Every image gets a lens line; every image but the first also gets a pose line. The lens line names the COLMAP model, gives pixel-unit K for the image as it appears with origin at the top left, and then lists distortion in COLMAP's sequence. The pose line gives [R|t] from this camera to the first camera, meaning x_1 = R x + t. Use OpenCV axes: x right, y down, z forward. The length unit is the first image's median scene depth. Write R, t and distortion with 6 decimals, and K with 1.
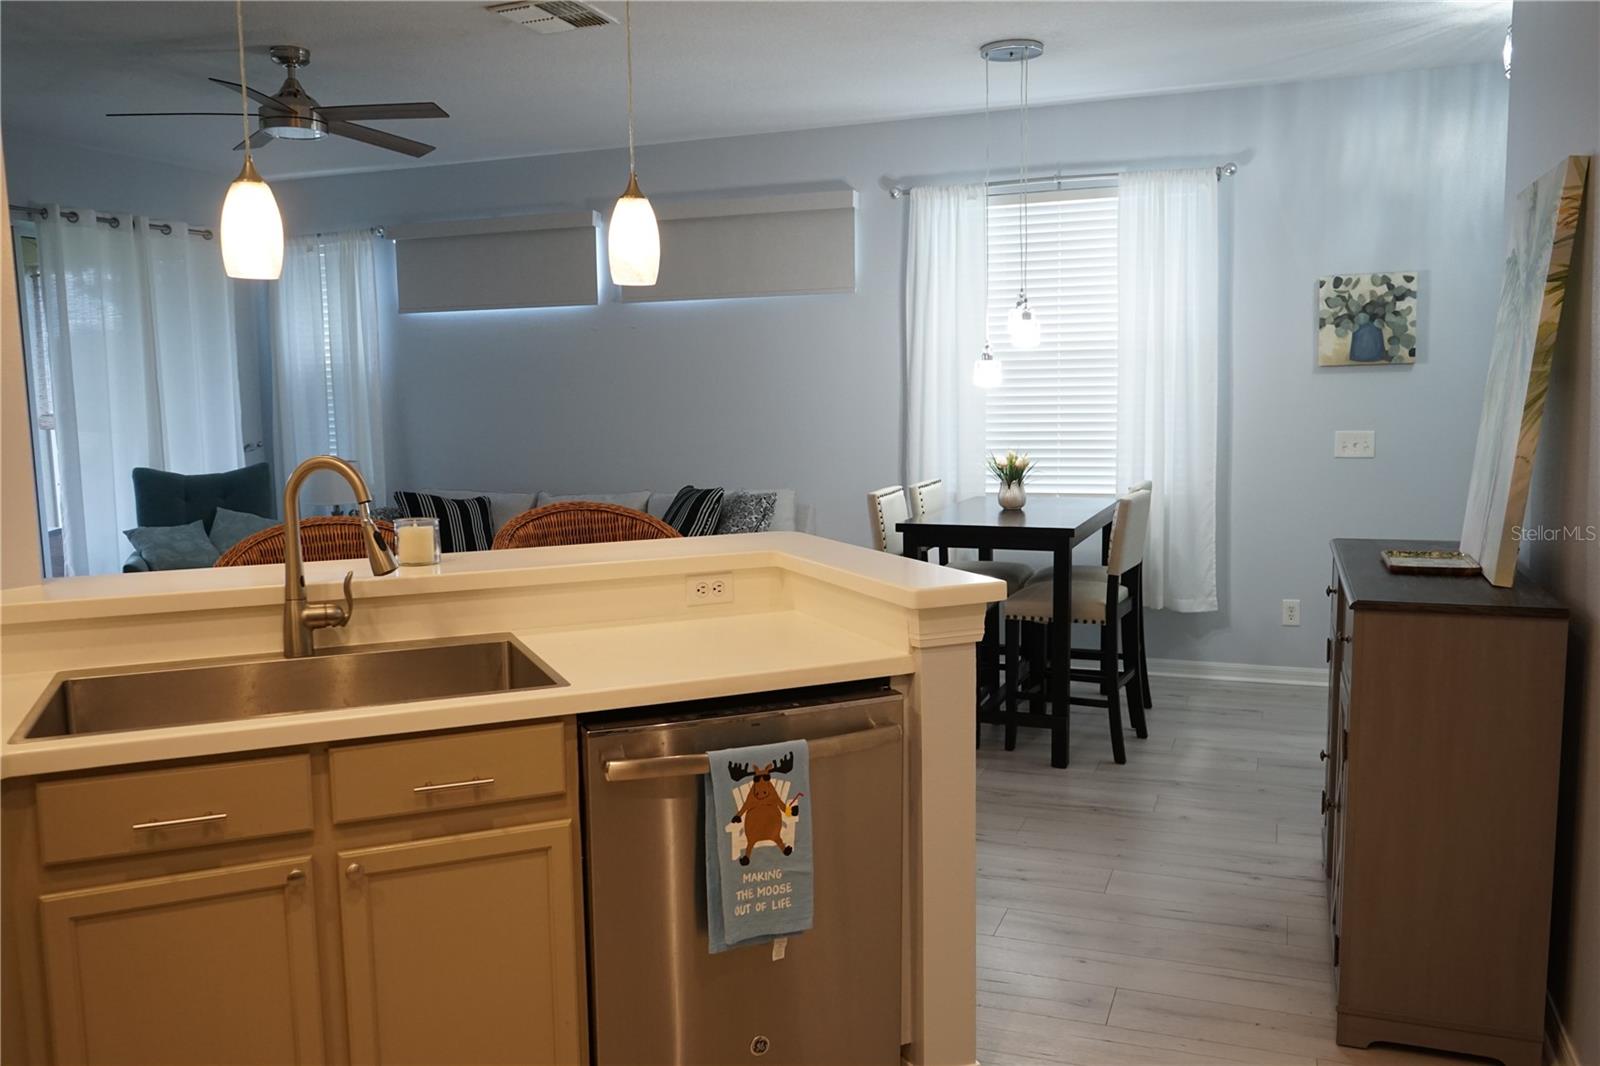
lens RADIAL K [[1262.8, 0, 793.7], [0, 1262.8, 542.7], [0, 0, 1]] dist [-0.019670, 0.022857]
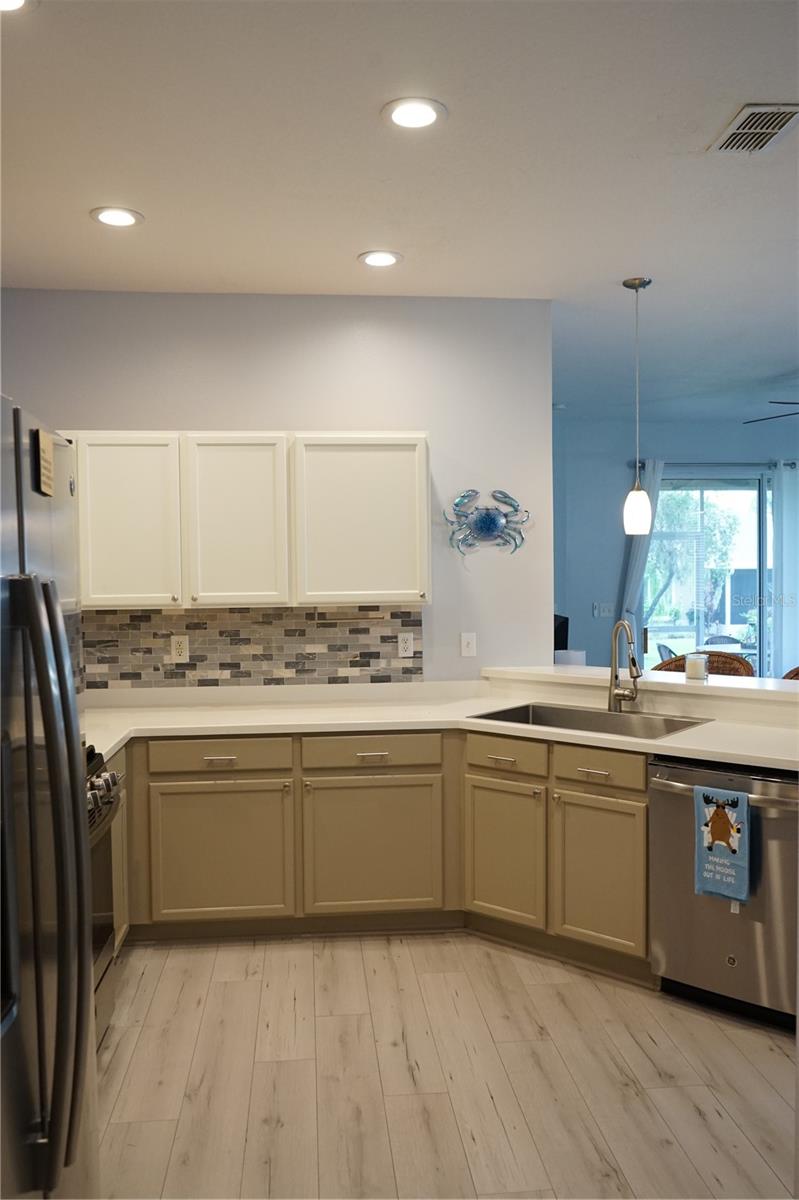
lens RADIAL K [[947.1, 0, 396.6], [0, 947.1, 595.2], [0, 0, 1]] dist [-0.019670, 0.022857]
pose [[0.450304, 0.040743, -0.891945, 0.881329], [-0.102590, 0.994703, -0.006356, -0.060186], [0.886962, 0.094367, 0.452098, -0.081081]]
